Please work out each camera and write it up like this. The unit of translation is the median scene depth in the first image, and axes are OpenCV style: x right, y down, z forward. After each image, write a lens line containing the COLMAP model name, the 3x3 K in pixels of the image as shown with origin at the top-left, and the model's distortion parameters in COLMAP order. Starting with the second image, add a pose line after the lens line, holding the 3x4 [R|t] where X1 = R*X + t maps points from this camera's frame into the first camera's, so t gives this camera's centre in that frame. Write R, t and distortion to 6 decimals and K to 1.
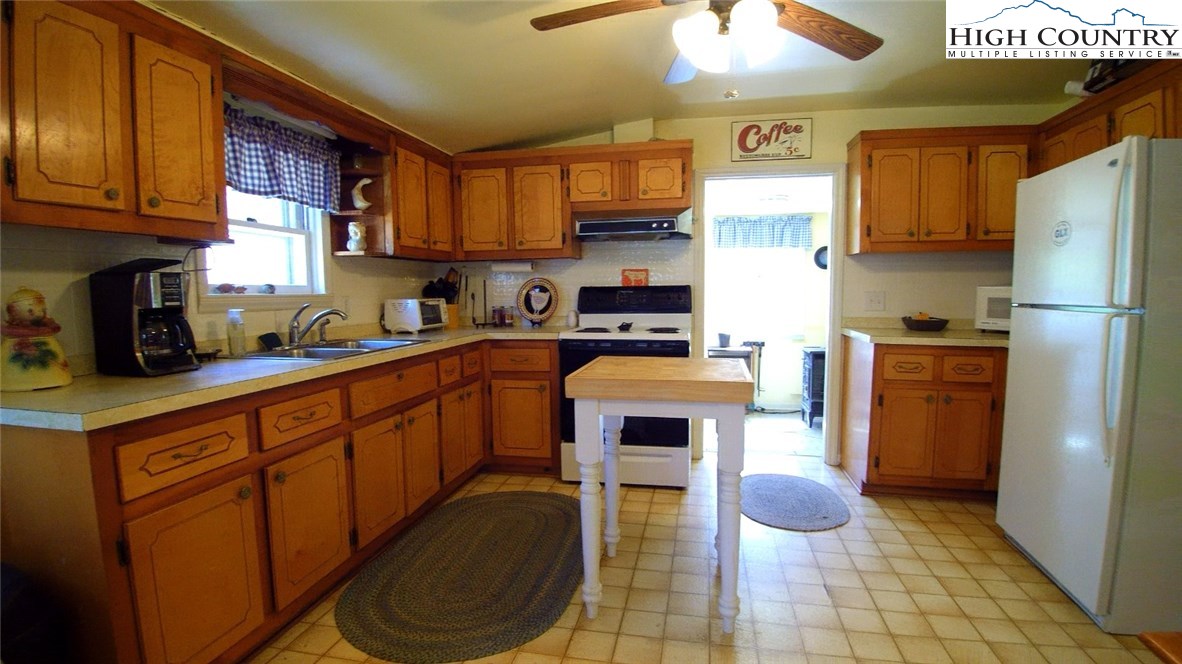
lens RADIAL K [[572.8, 0, 591.0], [0, 572.8, 332.0], [0, 0, 1]] dist [-0.051705, -0.001484]
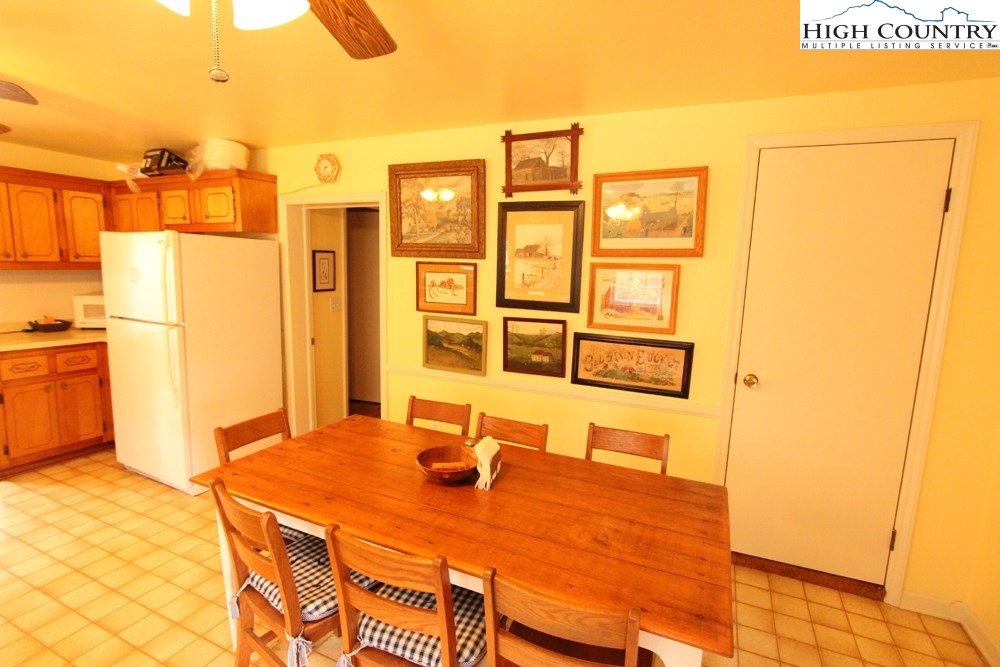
lens RADIAL K [[499.2, 0, 500.0], [0, 499.2, 333.5], [0, 0, 1]] dist [-0.003594, -0.001766]
pose [[0.233067, -0.129466, 0.963804, -0.243530], [0.042577, 0.991506, 0.122892, -0.104195], [-0.971528, 0.012393, 0.236600, -0.286201]]
